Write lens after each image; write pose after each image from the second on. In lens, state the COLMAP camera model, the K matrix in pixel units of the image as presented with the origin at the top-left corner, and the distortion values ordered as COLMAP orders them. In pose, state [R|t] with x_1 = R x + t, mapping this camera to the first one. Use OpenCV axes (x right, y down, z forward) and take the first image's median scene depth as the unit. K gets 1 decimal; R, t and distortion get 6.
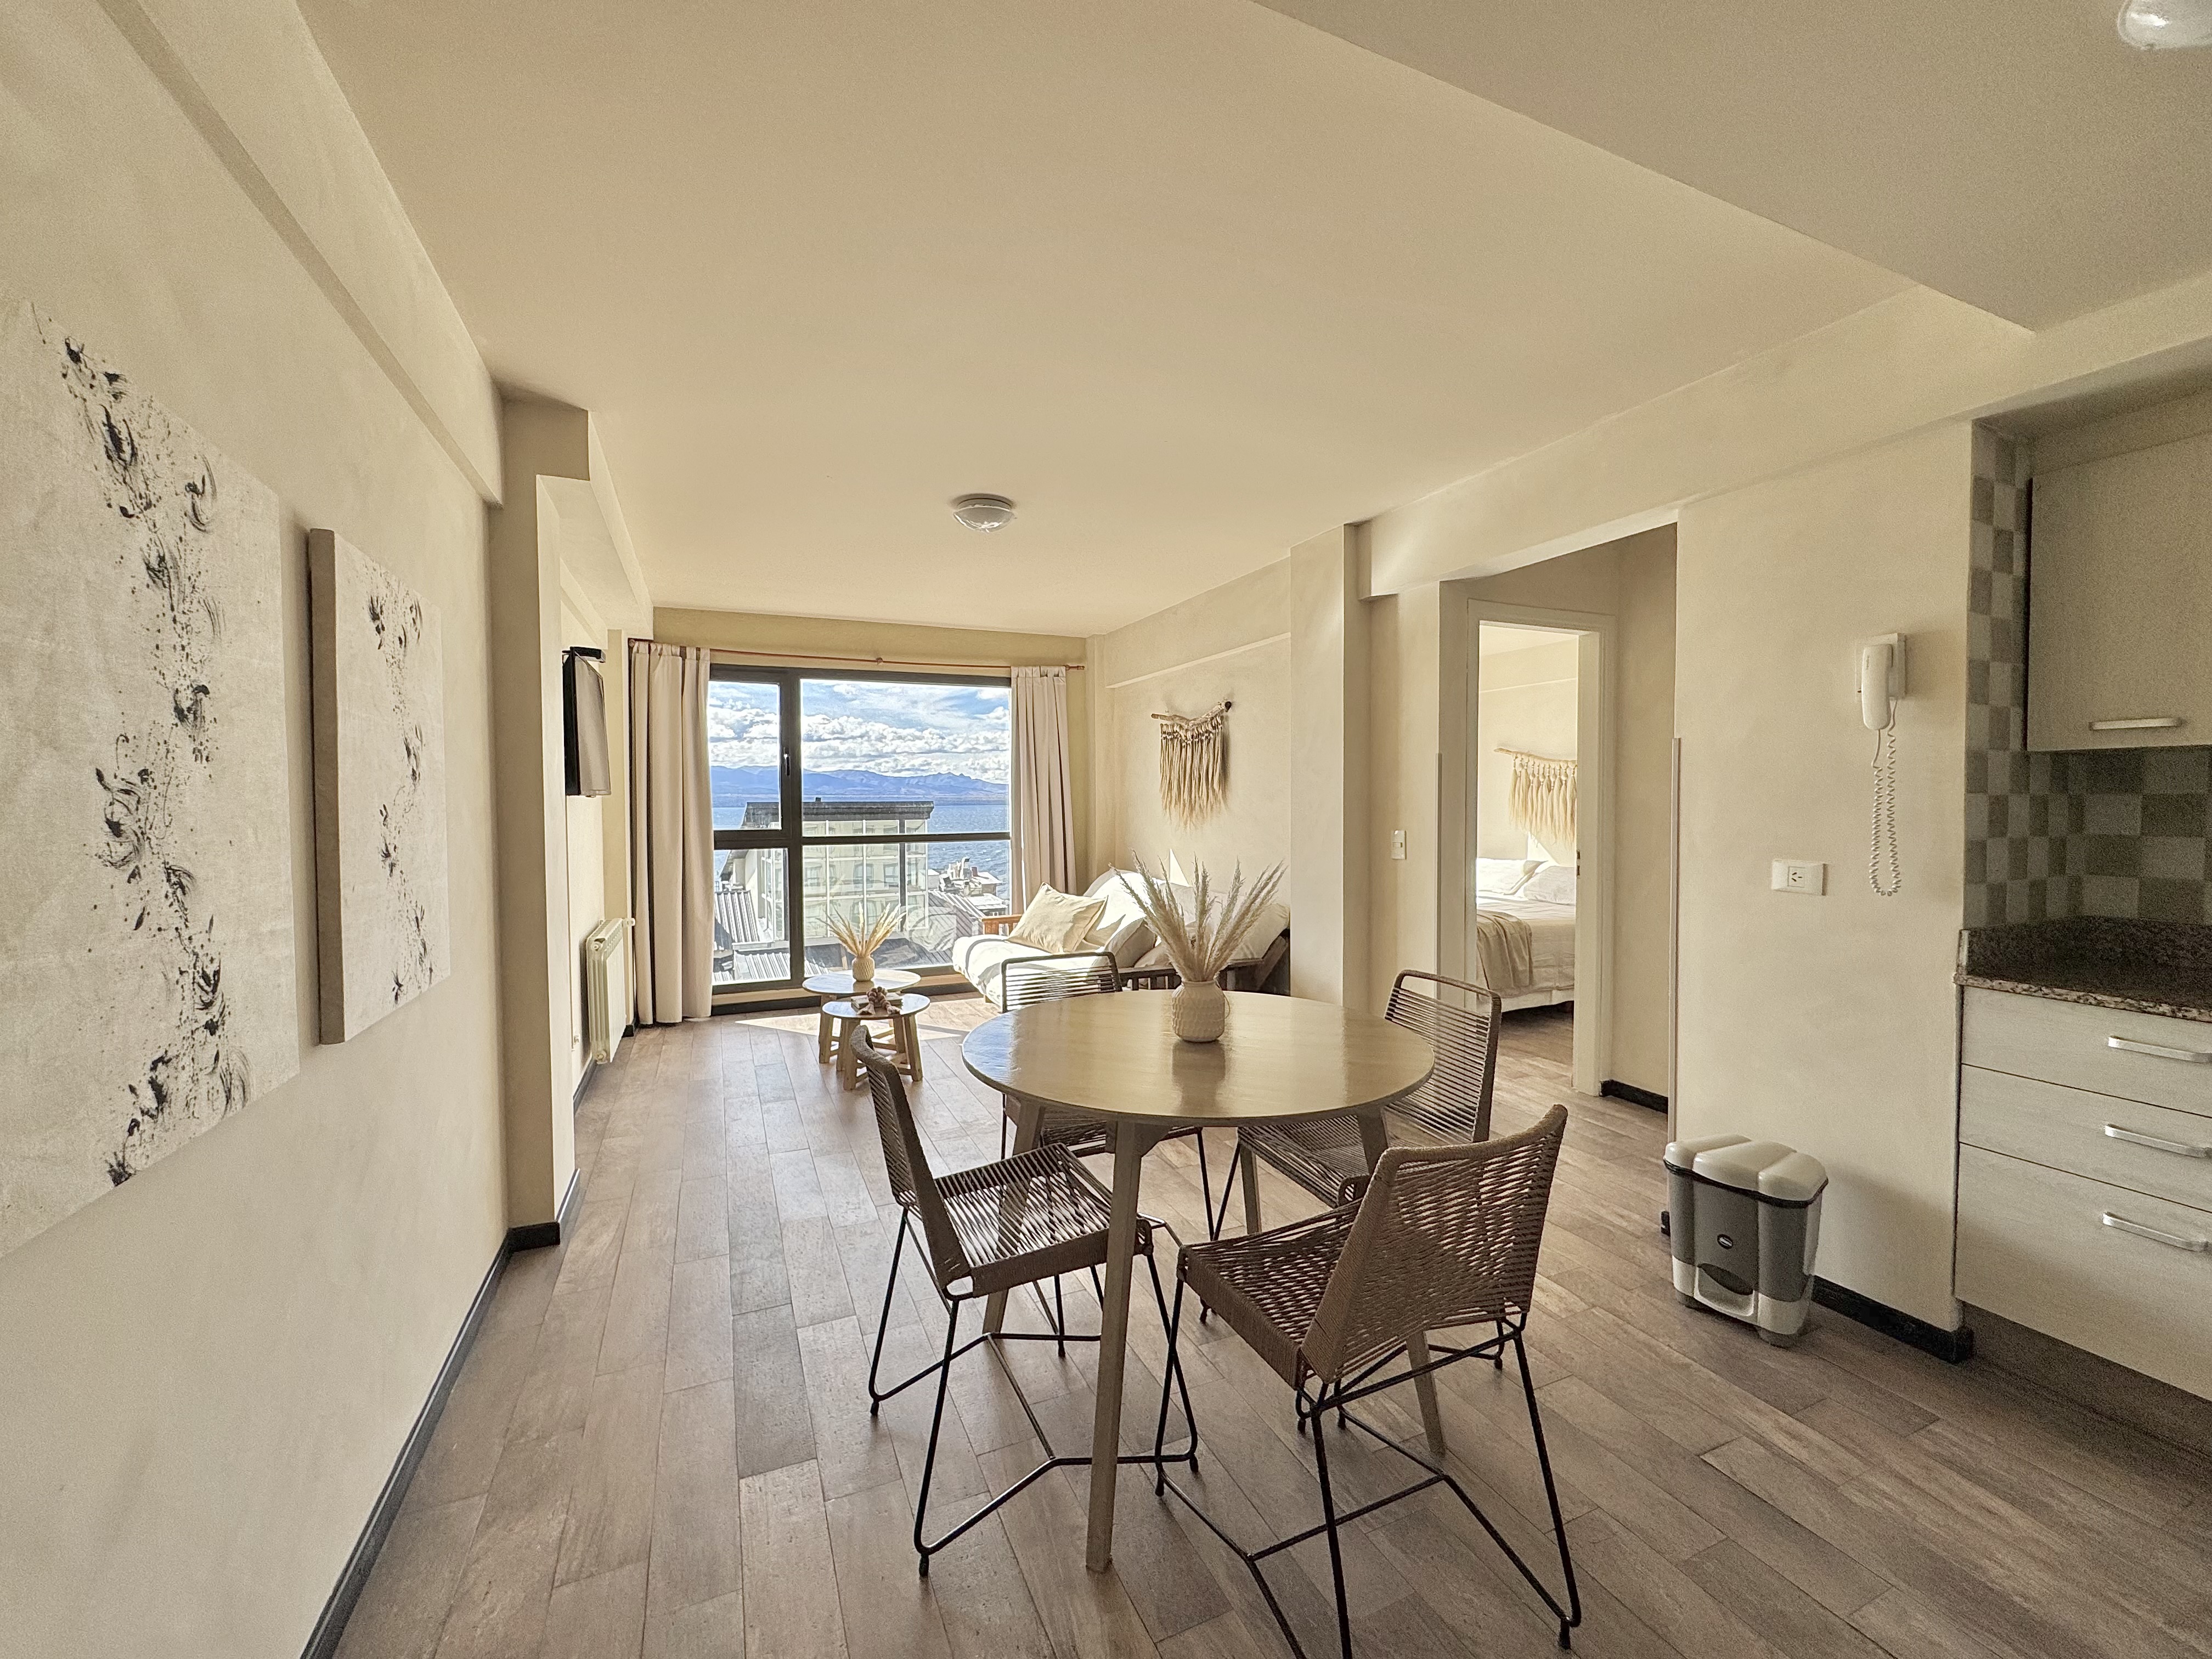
lens RADIAL K [[890.0, 0, 1101.8], [0, 890.0, 826.7], [0, 0, 1]] dist [0.000057, 0.000565]
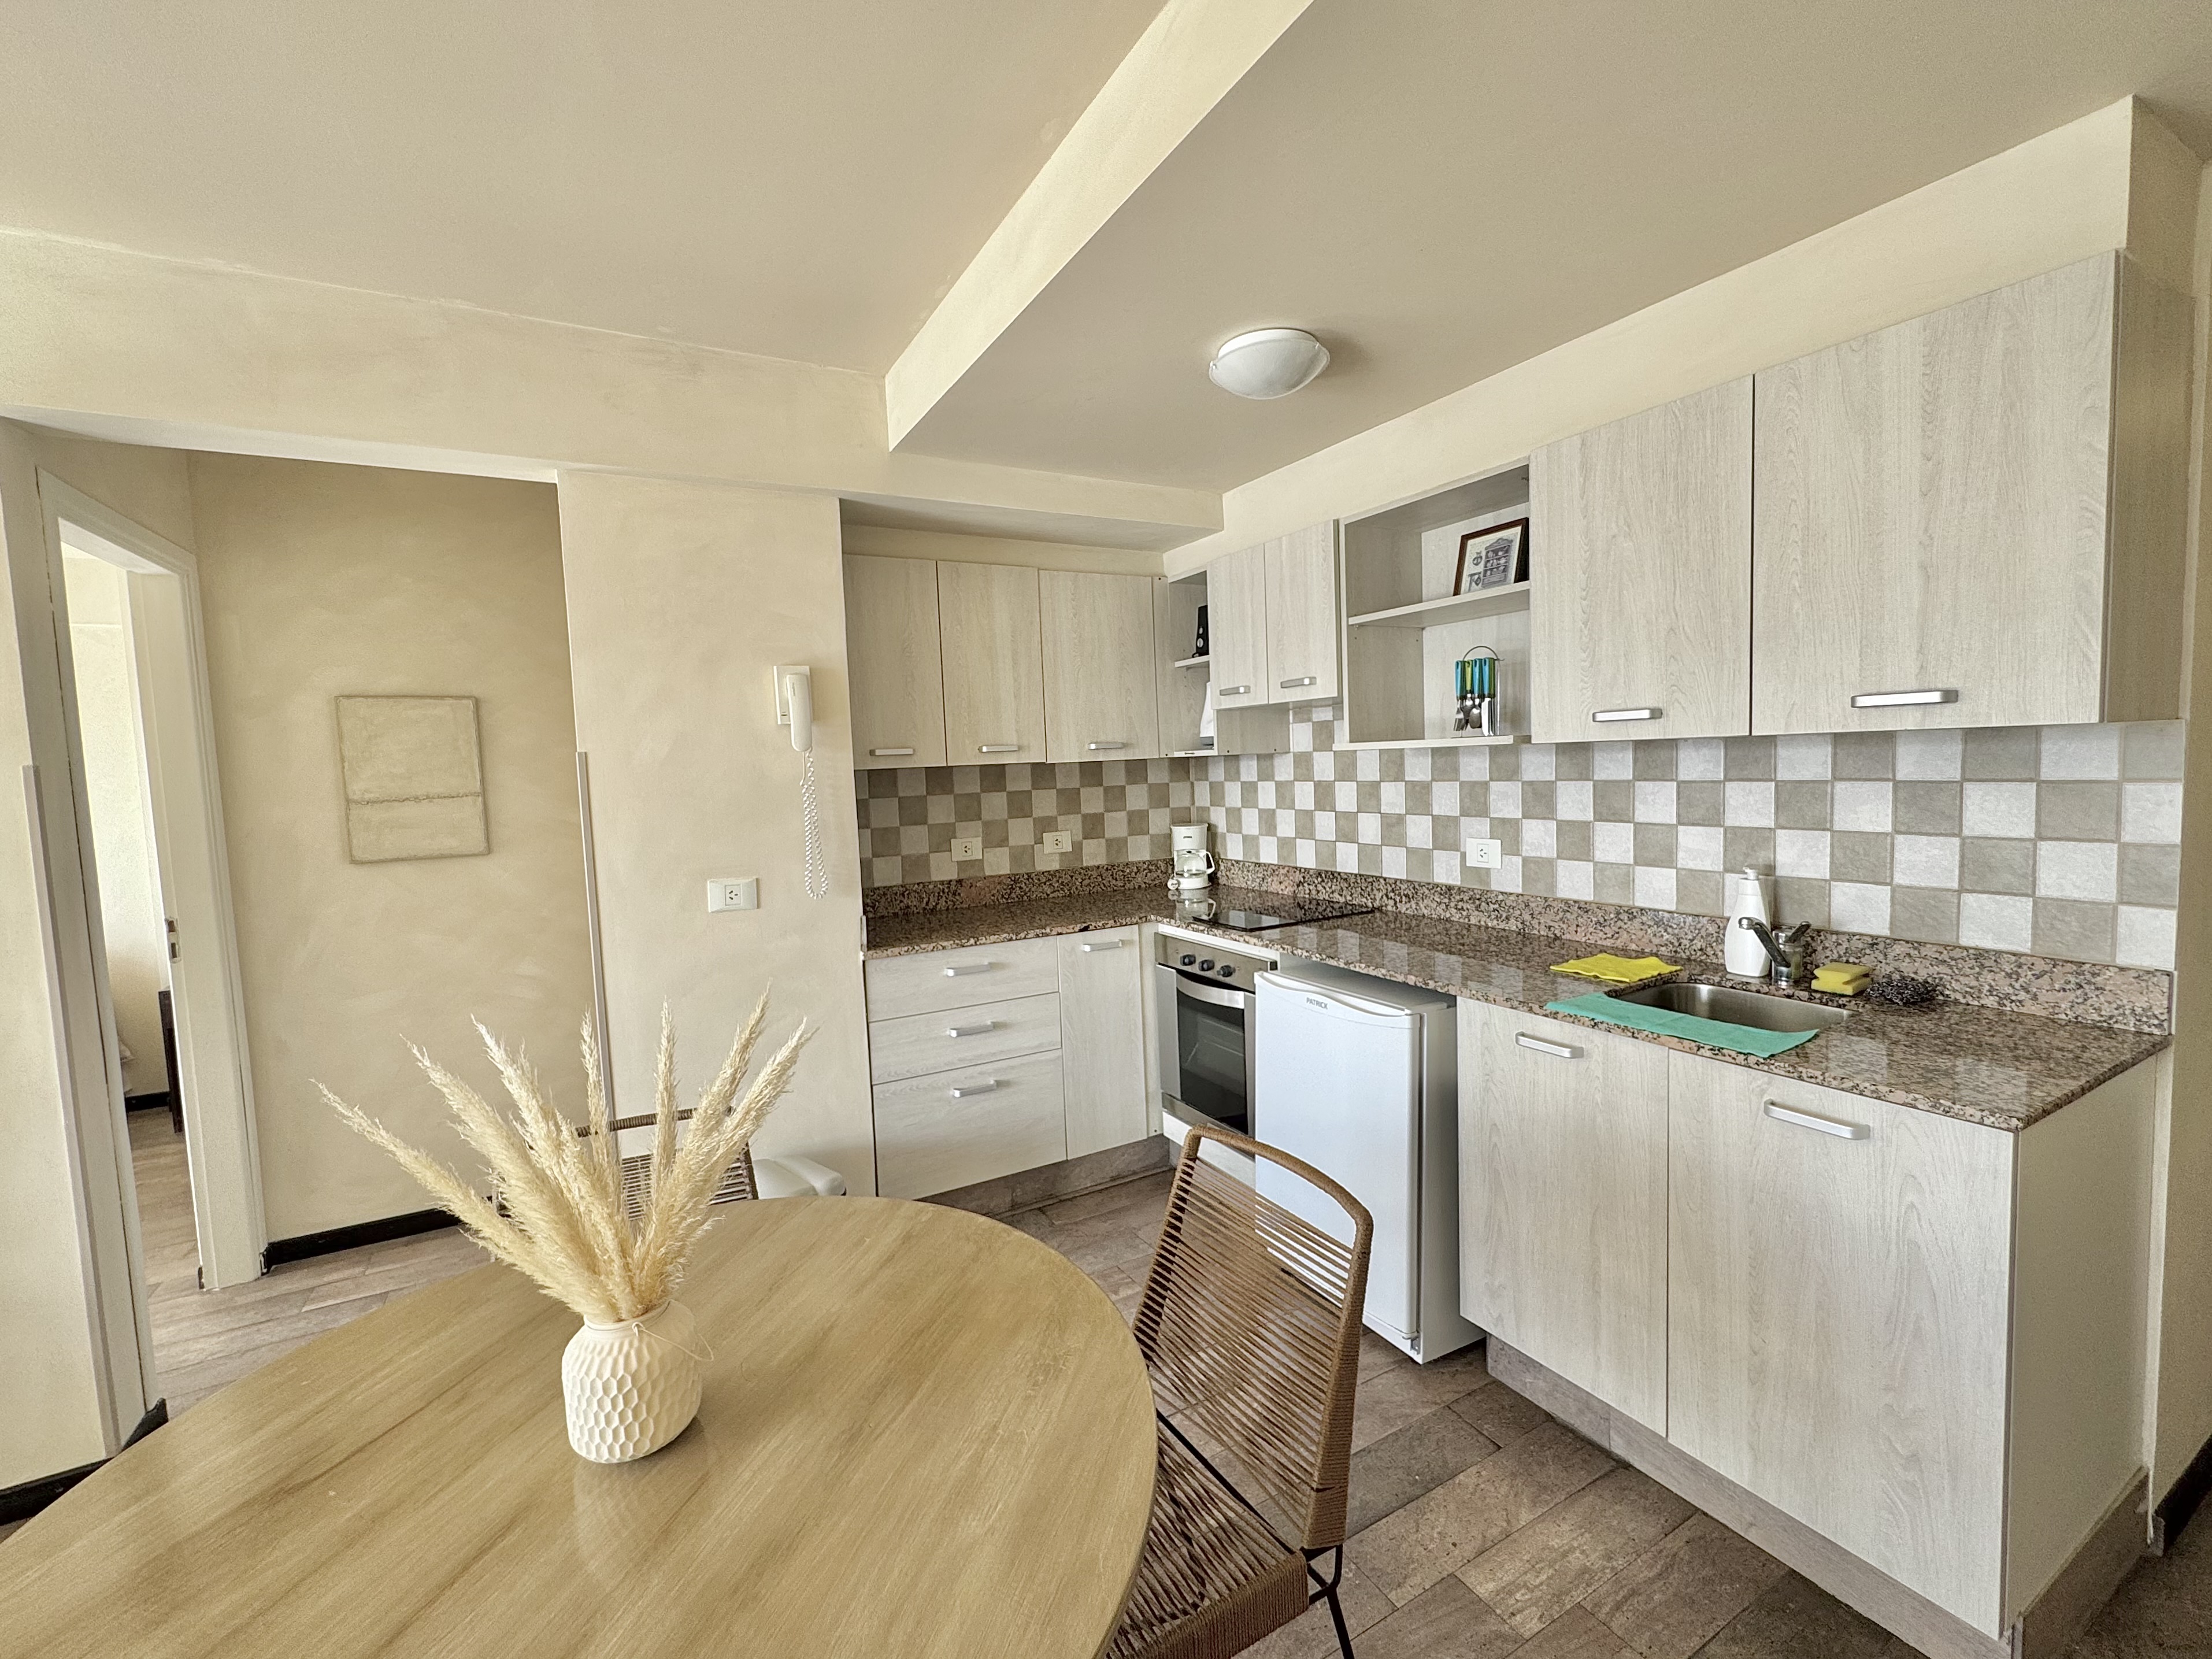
lens RADIAL K [[916.4, 0, 1102.8], [0, 916.4, 822.1], [0, 0, 1]] dist [-0.001413, 0.000686]
pose [[-0.091232, -0.059069, 0.994076, -0.124451], [0.069607, 0.995419, 0.065537, -0.028773], [-0.993394, 0.075173, -0.086703, 0.304036]]
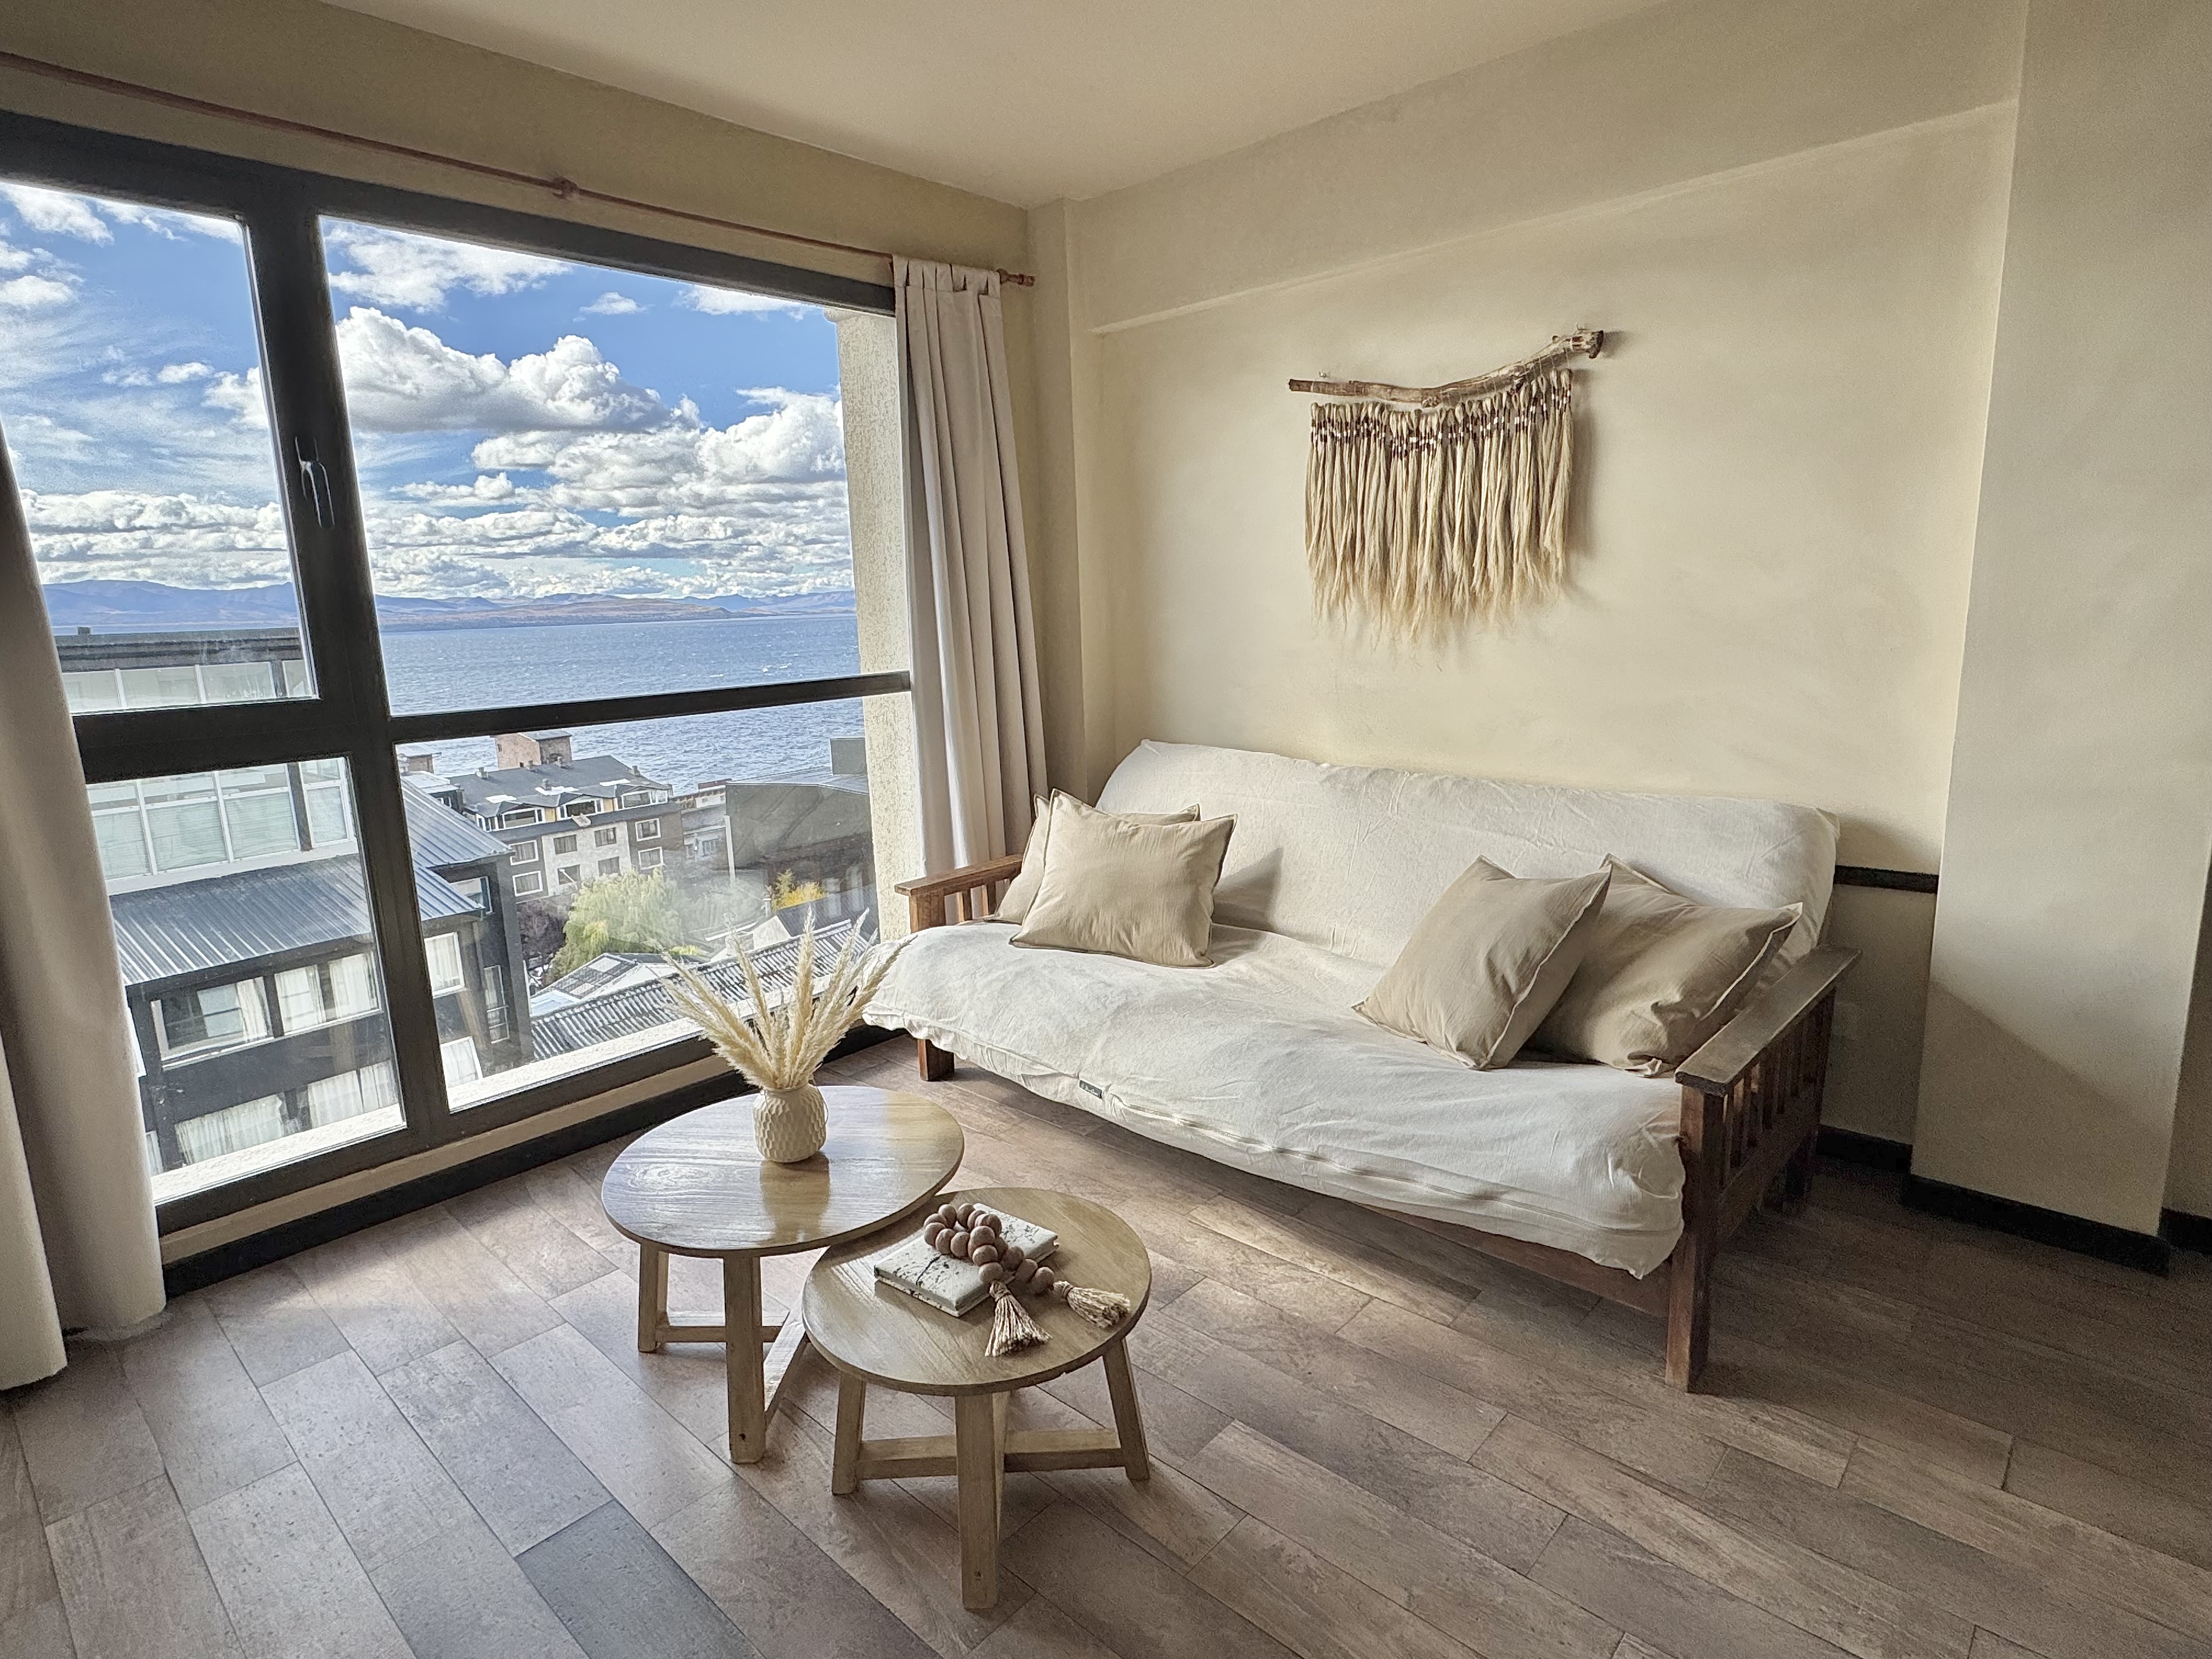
lens RADIAL K [[1174.1, 0, 1100.3], [0, 1174.1, 825.7], [0, 0, 1]] dist [0.003408, -0.007716]
pose [[0.914863, -0.100935, 0.390945, -0.291345], [0.041178, 0.986526, 0.158340, -0.008126], [-0.401660, -0.128761, 0.906692, 0.529298]]
